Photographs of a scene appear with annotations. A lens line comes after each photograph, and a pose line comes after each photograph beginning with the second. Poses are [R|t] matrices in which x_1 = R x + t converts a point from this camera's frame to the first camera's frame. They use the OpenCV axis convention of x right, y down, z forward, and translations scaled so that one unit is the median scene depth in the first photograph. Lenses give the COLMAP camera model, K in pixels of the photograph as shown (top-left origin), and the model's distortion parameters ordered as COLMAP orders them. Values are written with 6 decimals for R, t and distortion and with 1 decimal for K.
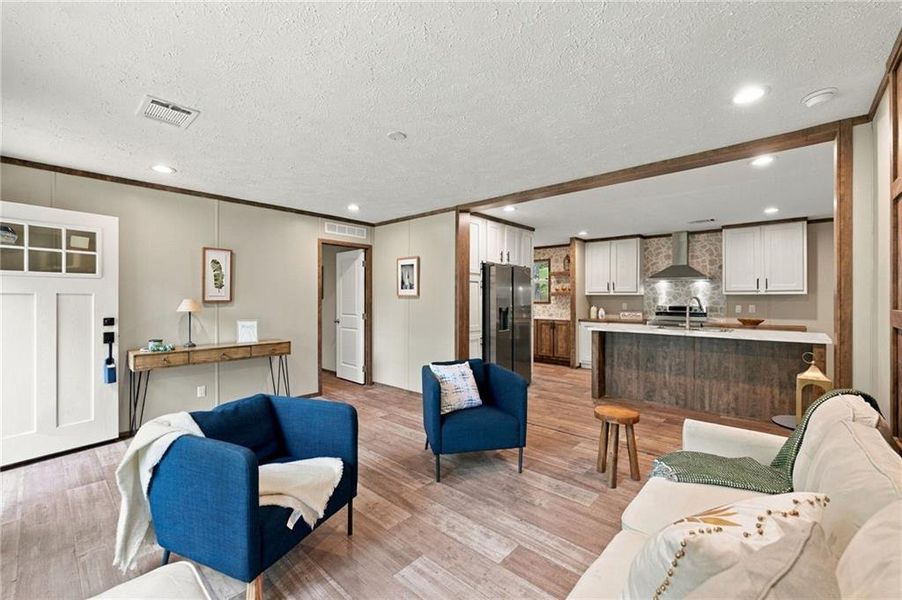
lens RADIAL K [[369.8, 0, 450.5], [0, 369.8, 297.6], [0, 0, 1]] dist [-0.001293, -0.000187]
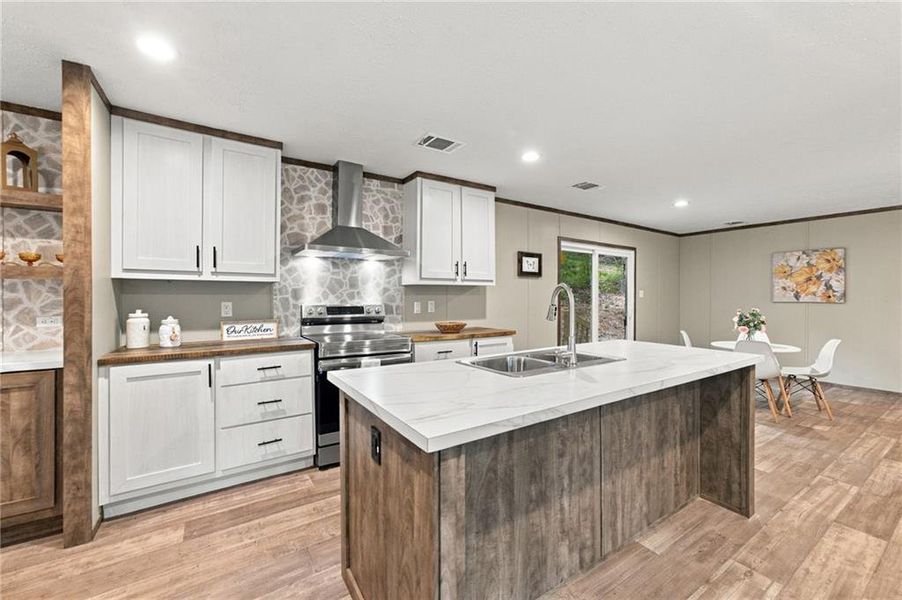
lens RADIAL K [[365.6, 0, 447.9], [0, 365.6, 295.9], [0, 0, 1]] dist [0.001936, 0.000641]
pose [[0.253964, -0.004450, 0.967203, 0.188803], [-0.003658, 0.999978, 0.005562, 0.007918], [-0.967207, -0.004951, 0.253942, 0.910701]]
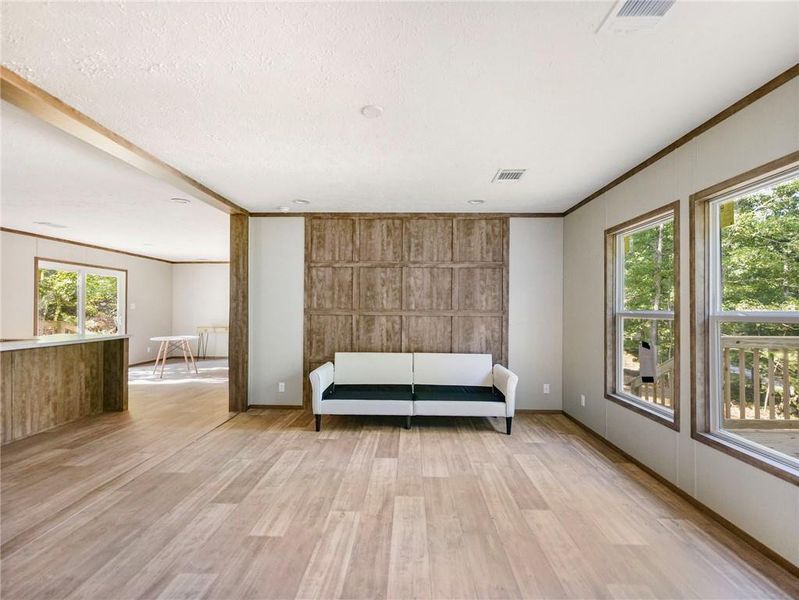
lens RADIAL K [[373.6, 0, 399.3], [0, 373.6, 300.7], [0, 0, 1]] dist [-0.001737, -0.000339]
pose [[-0.647281, 0.014438, 0.762115, -0.427276], [-0.003508, 0.999754, -0.021919, 0.013377], [-0.762243, -0.016862, -0.647071, 0.761866]]
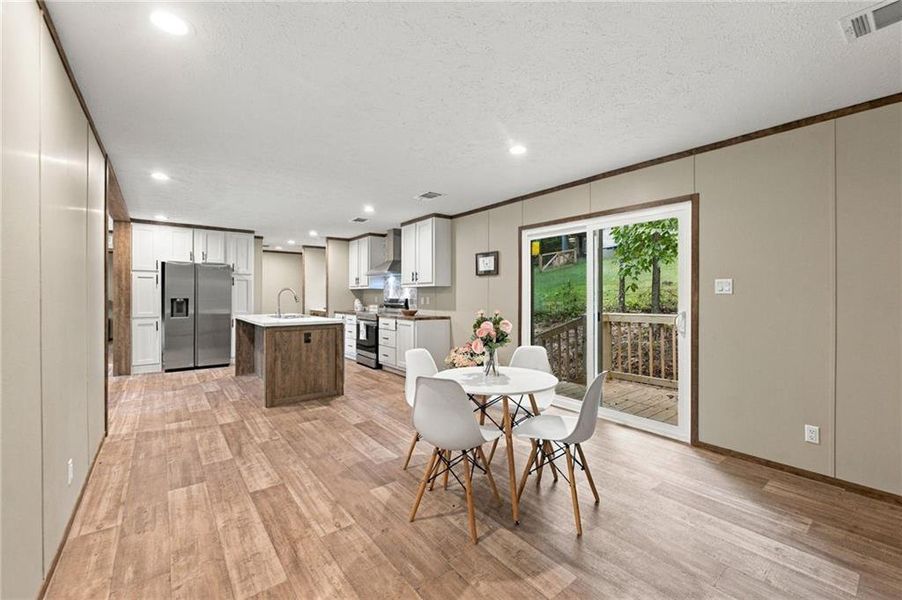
lens RADIAL K [[369.8, 0, 450.5], [0, 369.8, 297.6], [0, 0, 1]] dist [-0.001293, -0.000187]
pose [[0.984962, 0.000894, -0.172771, 1.214251], [-0.000298, 0.999994, 0.003473, 0.020151], [0.172773, -0.003369, 0.984956, -0.038898]]
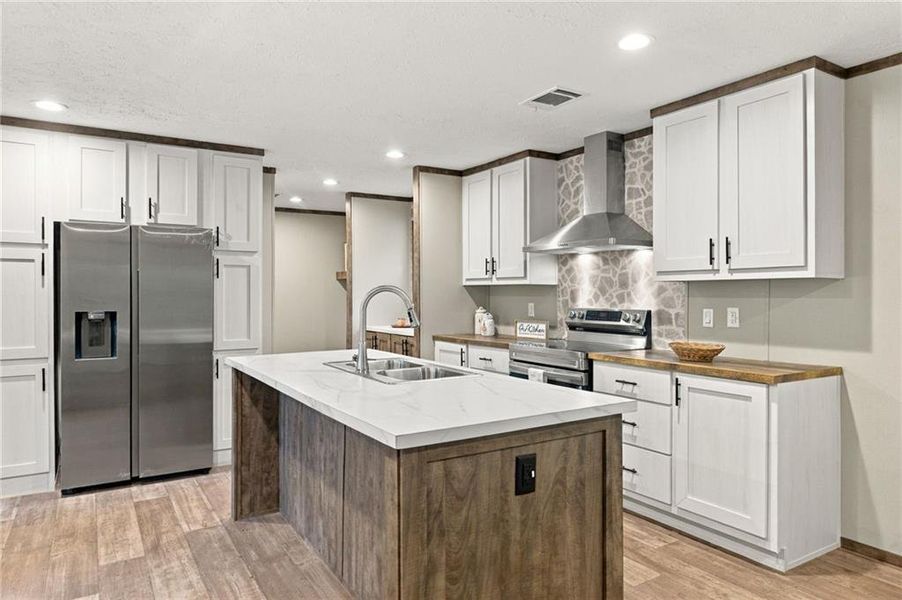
lens RADIAL K [[578.1, 0, 453.0], [0, 578.1, 294.3], [0, 0, 1]] dist [0.006480, -0.002258]
pose [[0.962360, -0.002500, -0.271768, 0.797832], [0.003439, 0.999990, 0.002978, 0.003249], [0.271757, -0.003800, 0.962358, 0.387181]]
